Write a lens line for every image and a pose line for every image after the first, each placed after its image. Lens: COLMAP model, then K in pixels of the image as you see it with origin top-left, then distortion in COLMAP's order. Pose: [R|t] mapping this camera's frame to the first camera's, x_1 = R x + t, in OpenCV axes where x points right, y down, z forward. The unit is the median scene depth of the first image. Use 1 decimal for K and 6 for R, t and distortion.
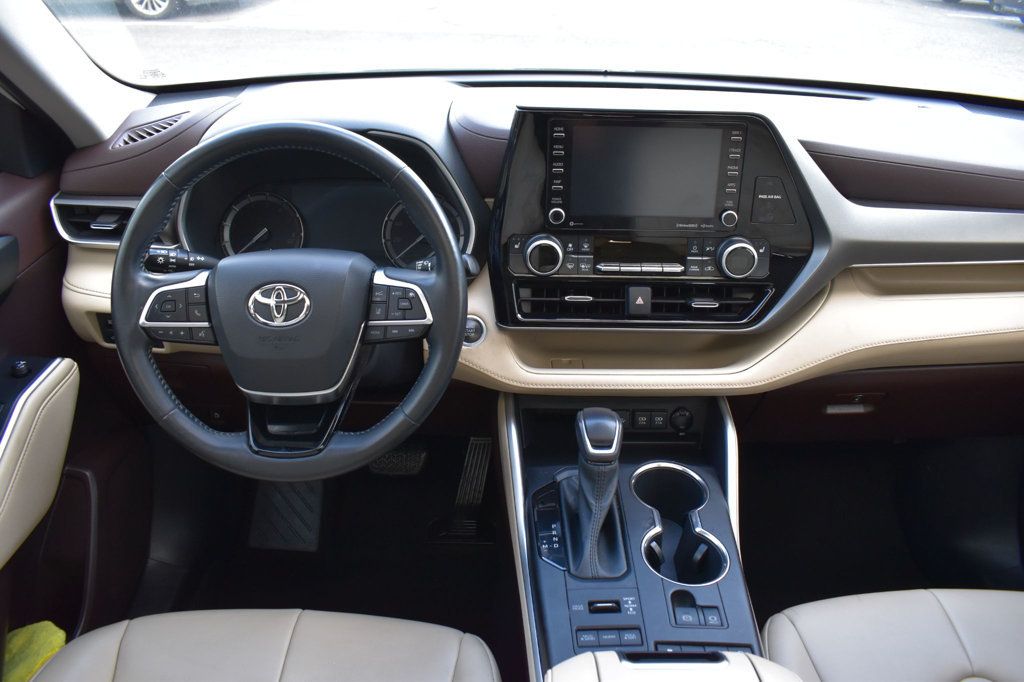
lens RADIAL K [[797.9, 0, 512.0], [0, 797.9, 341.0], [0, 0, 1]] dist [-0.091615, 0.005691]
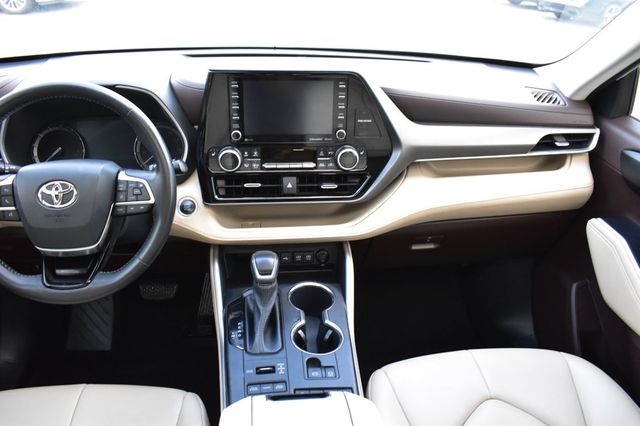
lens RADIAL K [[498.7, 0, 320.0], [0, 498.7, 213.0], [0, 0, 1]] dist [-0.091615, 0.005691]
pose [[0.992359, -0.035571, 0.118147, 0.101114], [0.035924, 0.999354, -0.000858, 0.010305], [-0.118040, 0.005096, 0.992996, -0.038171]]
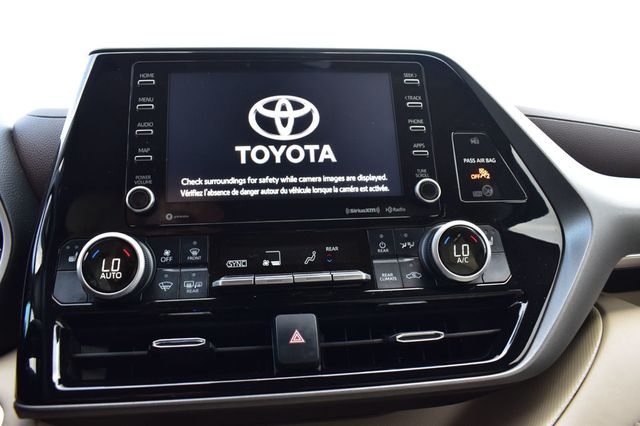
lens RADIAL K [[498.7, 0, 320.0], [0, 498.7, 213.0], [0, 0, 1]] dist [-0.091615, 0.005691]
pose [[0.990685, -0.043556, 0.129023, 0.140286], [0.111077, 0.806570, -0.580608, 0.076055], [-0.078777, 0.589531, 0.803895, 0.705300]]
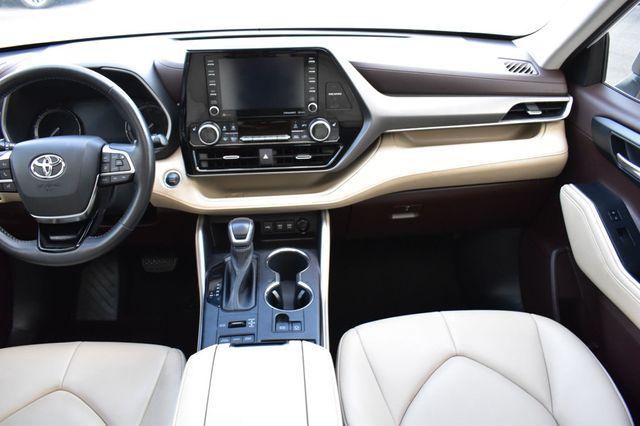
lens RADIAL K [[498.7, 0, 320.0], [0, 498.7, 213.0], [0, 0, 1]] dist [-0.091615, 0.005691]
pose [[0.996514, -0.053538, 0.063987, 0.207877], [0.052205, 0.998387, 0.022320, 0.057008], [-0.065079, -0.018901, 0.997701, -0.114067]]
